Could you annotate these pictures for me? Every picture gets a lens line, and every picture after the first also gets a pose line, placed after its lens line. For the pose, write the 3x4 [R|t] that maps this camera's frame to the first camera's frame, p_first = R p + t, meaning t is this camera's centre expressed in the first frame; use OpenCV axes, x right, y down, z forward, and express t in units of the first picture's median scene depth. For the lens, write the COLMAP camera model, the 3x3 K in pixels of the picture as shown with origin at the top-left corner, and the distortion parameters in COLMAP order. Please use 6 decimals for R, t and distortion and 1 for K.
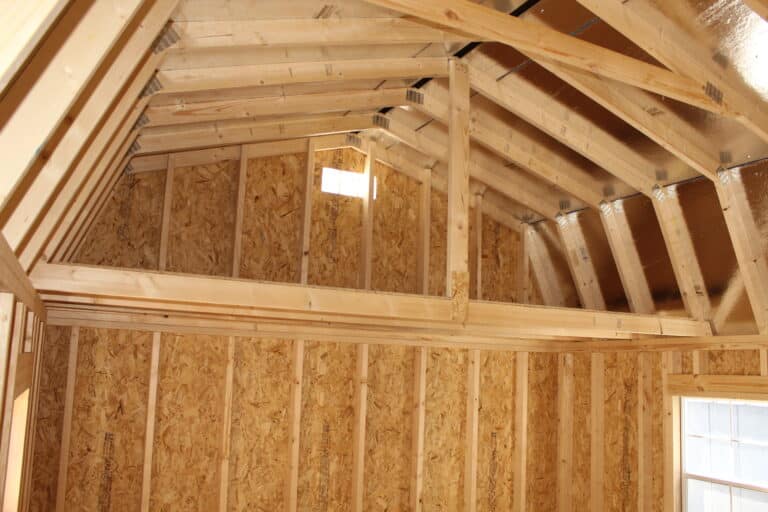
lens RADIAL K [[646.7, 0, 401.8], [0, 646.7, 285.4], [0, 0, 1]] dist [-0.120957, 0.053006]
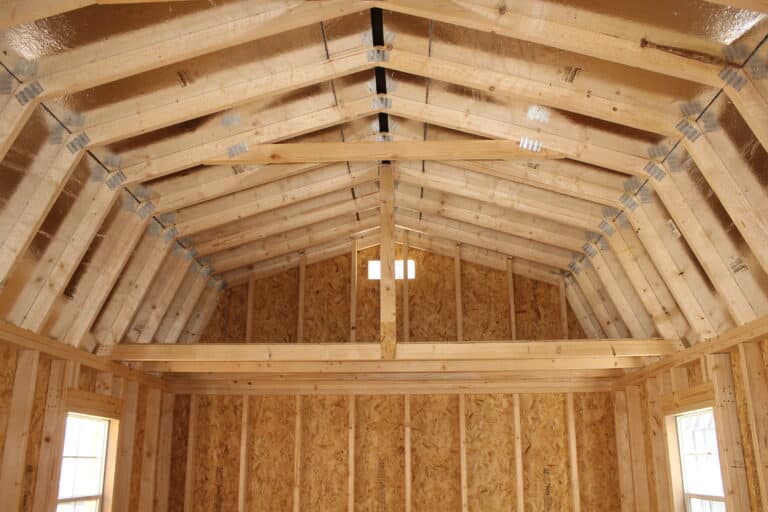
lens RADIAL K [[652.0, 0, 381.4], [0, 652.0, 283.7], [0, 0, 1]] dist [-0.152402, 0.136770]
pose [[0.880552, -0.163878, -0.444716, 0.495763], [0.094019, 0.980070, -0.174996, 0.096847], [0.464531, 0.112281, 0.878410, -0.138526]]
